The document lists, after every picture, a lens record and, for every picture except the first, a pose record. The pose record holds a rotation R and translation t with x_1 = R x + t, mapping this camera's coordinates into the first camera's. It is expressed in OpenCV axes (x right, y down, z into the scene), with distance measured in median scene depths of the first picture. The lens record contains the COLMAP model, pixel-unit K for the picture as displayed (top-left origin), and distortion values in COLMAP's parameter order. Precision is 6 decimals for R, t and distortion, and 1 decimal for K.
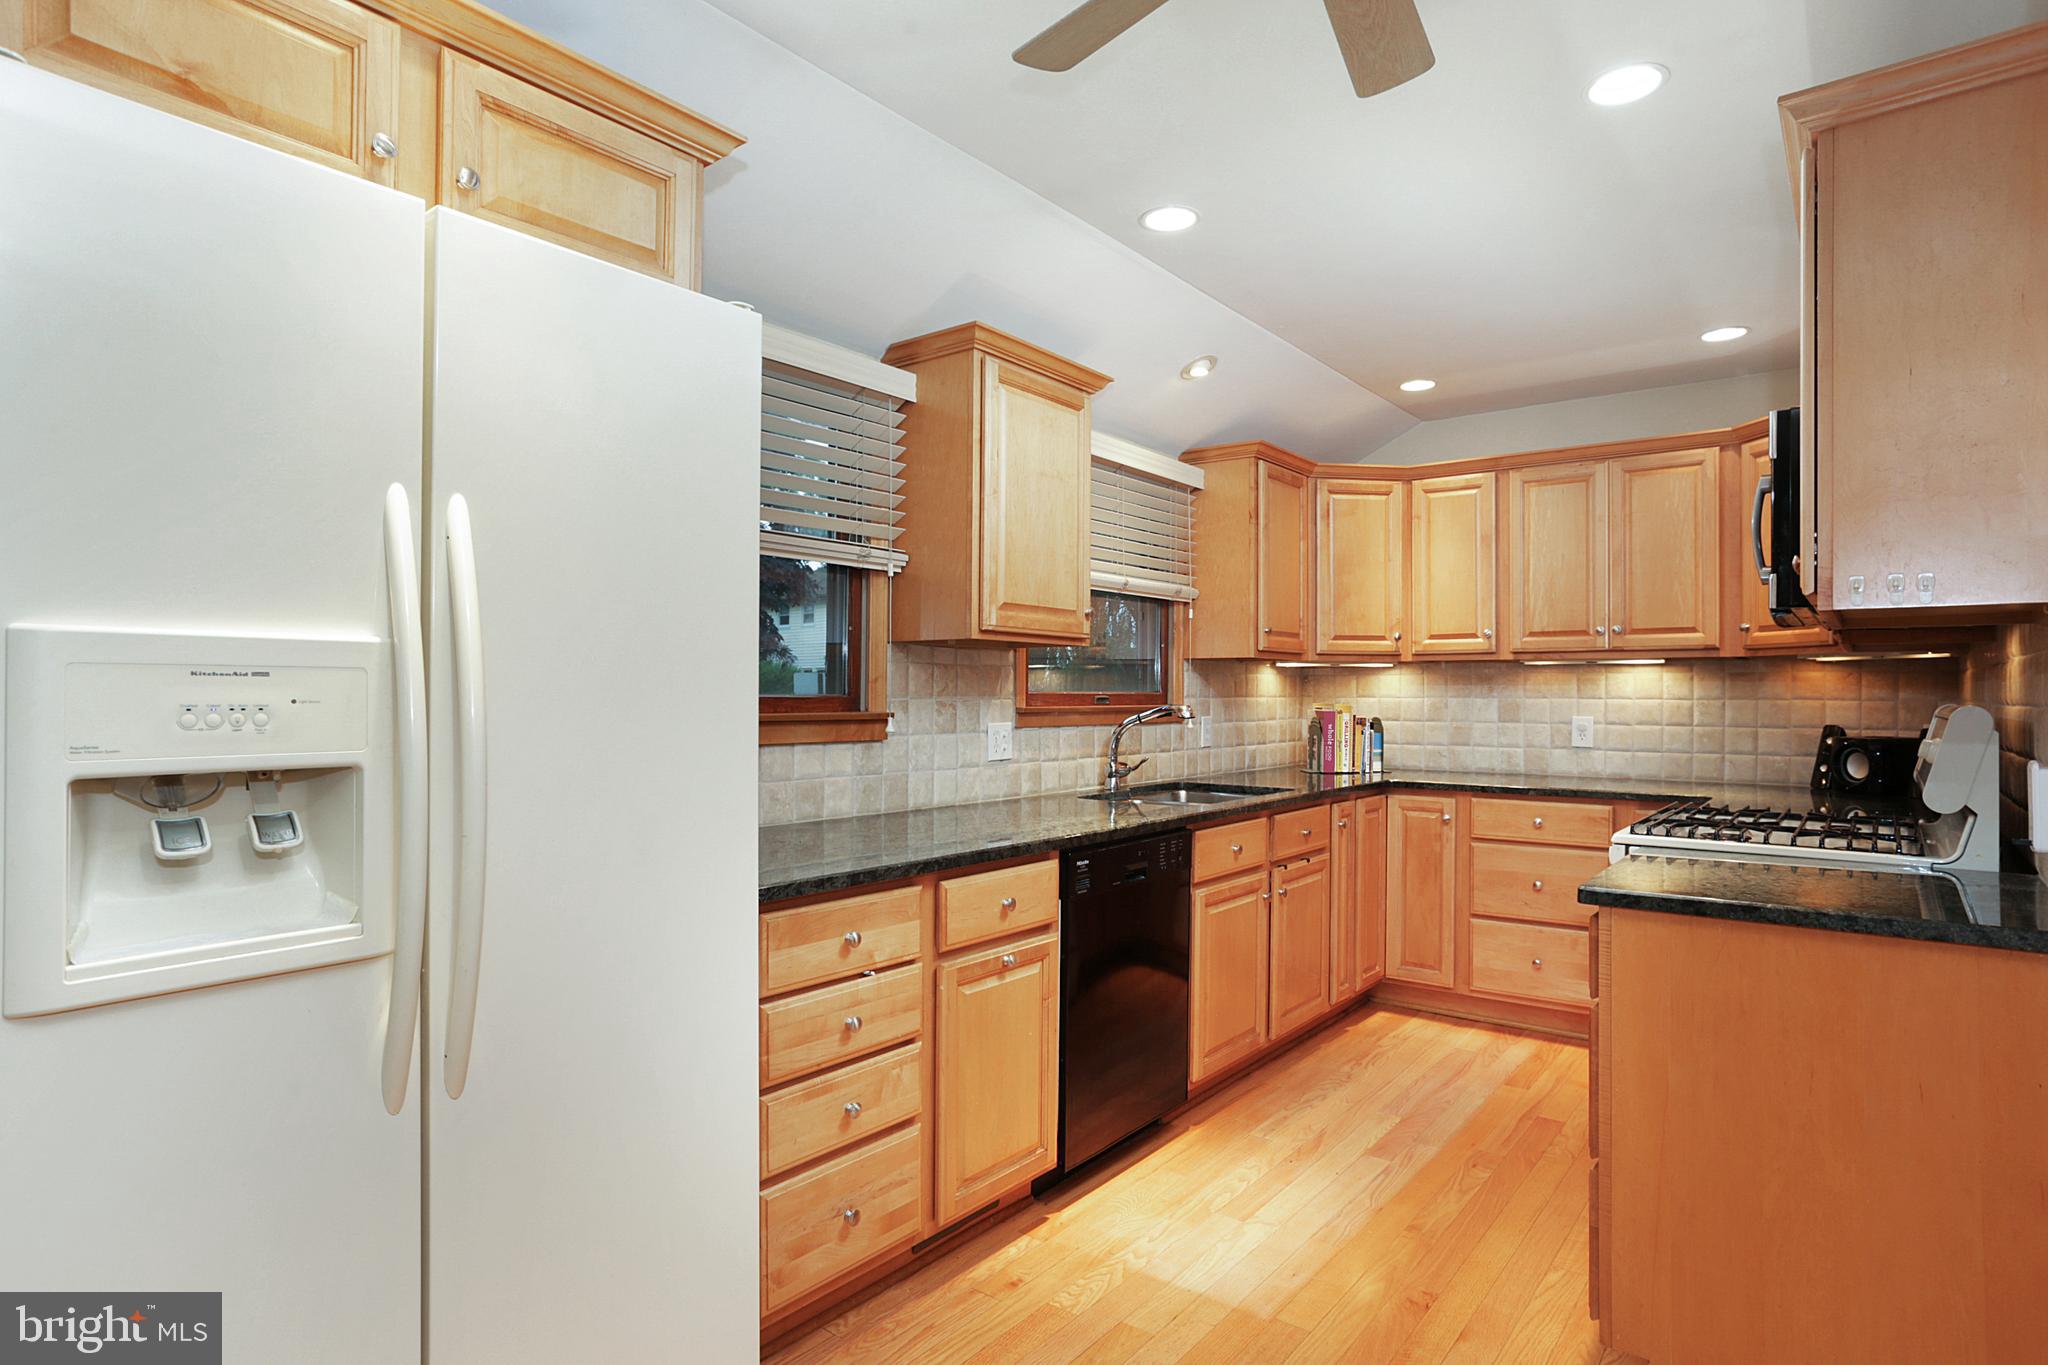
lens RADIAL K [[1084.4, 0, 1023.3], [0, 1084.4, 686.4], [0, 0, 1]] dist [-0.069728, 0.043472]
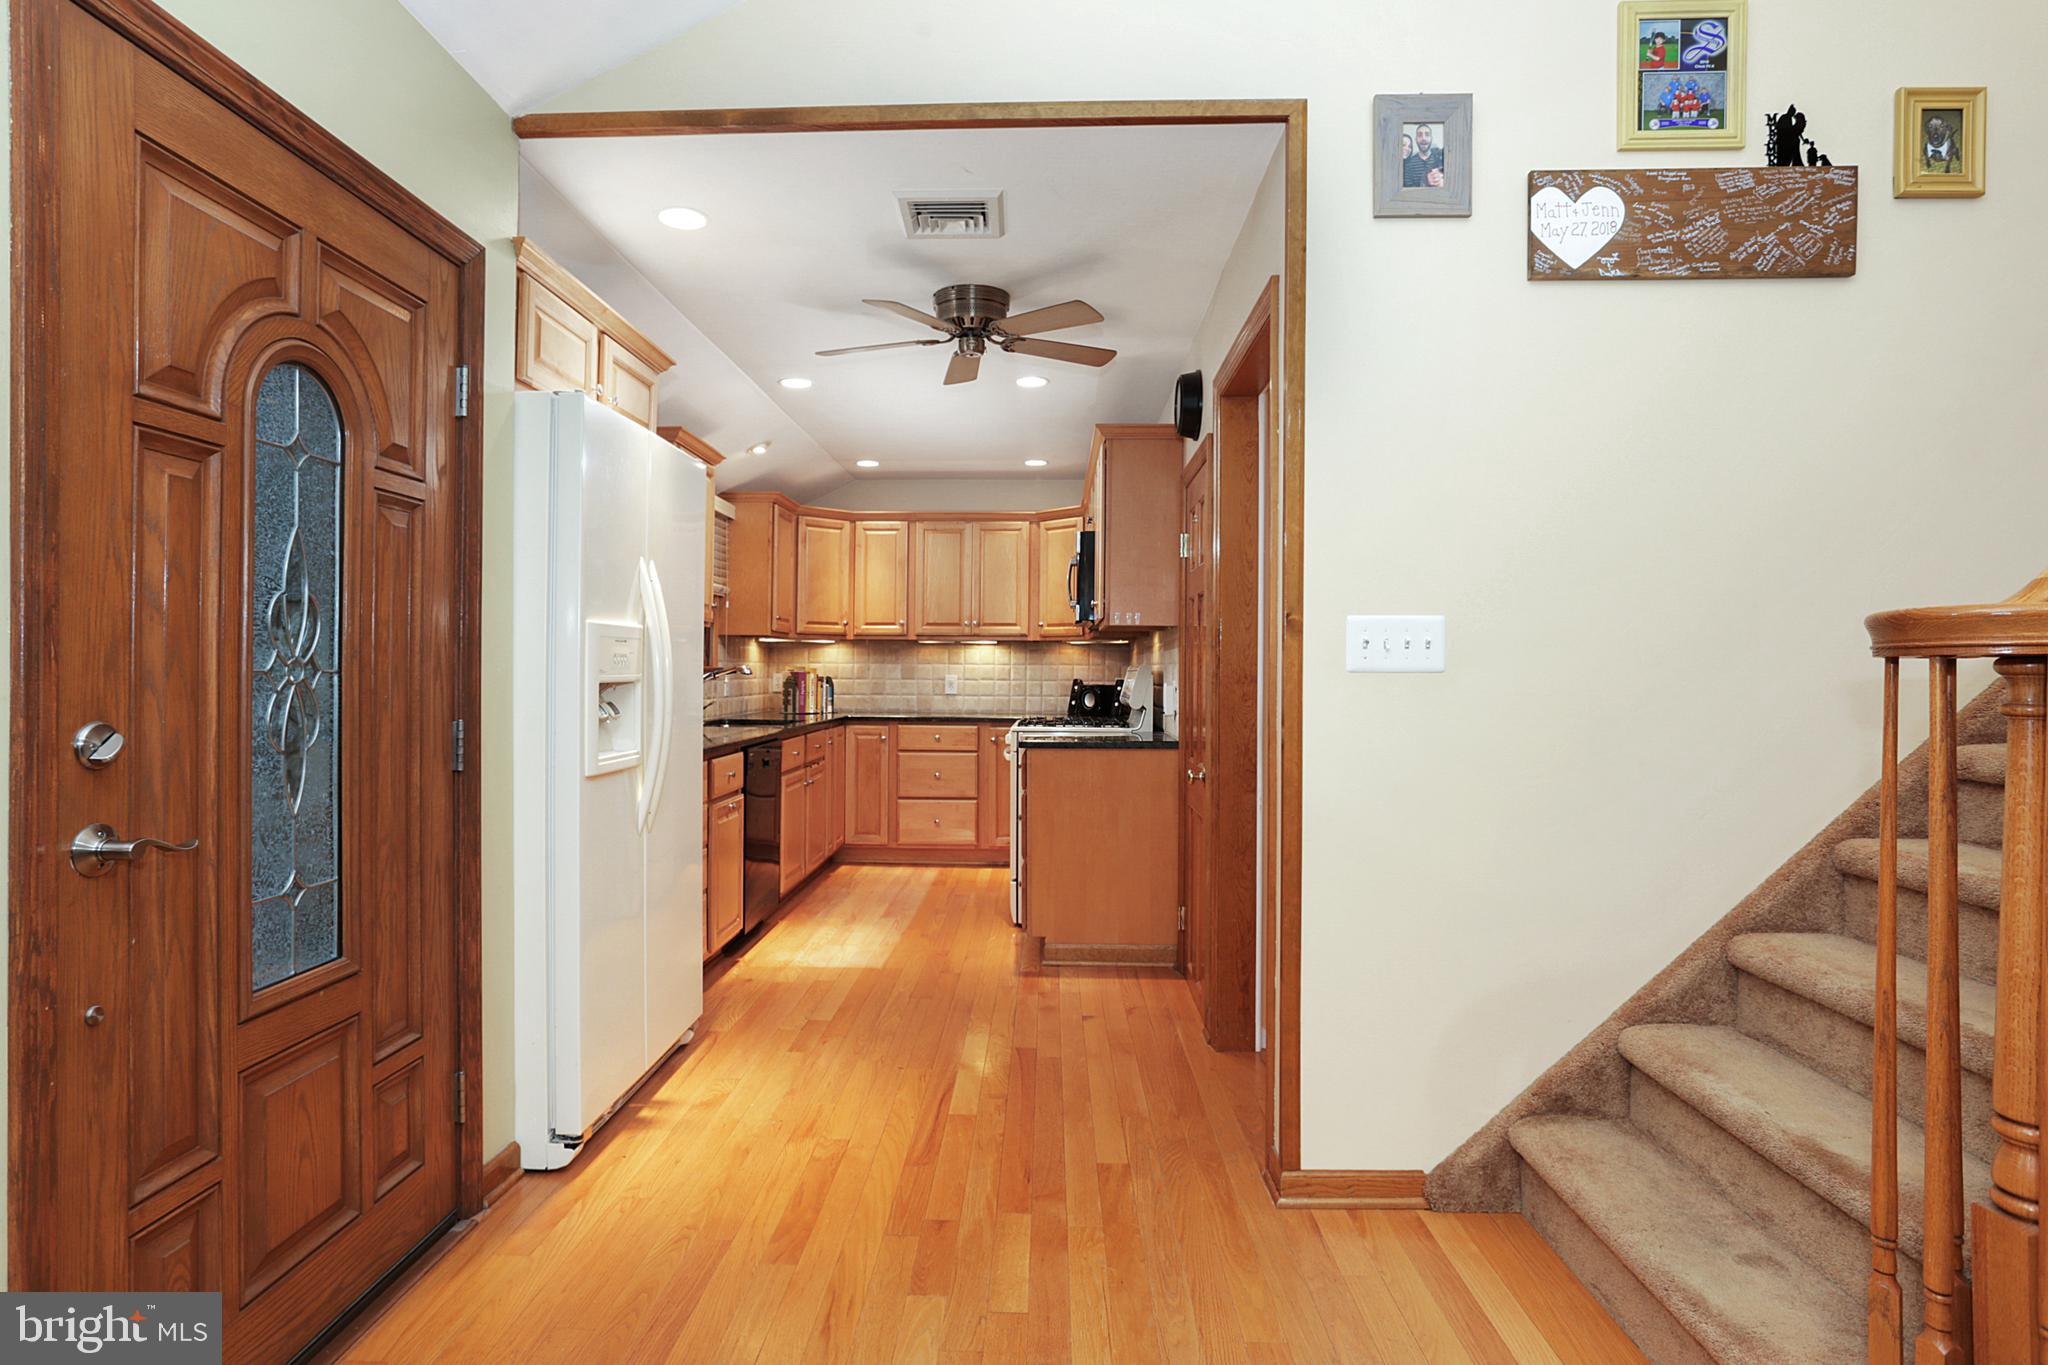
lens RADIAL K [[1084.4, 0, 1023.3], [0, 1084.4, 686.4], [0, 0, 1]] dist [-0.069728, 0.043472]
pose [[0.795574, -0.007641, 0.605808, -0.412753], [-0.006768, 0.999746, 0.021498, 0.009447], [-0.605819, -0.021203, 0.795320, -0.403269]]
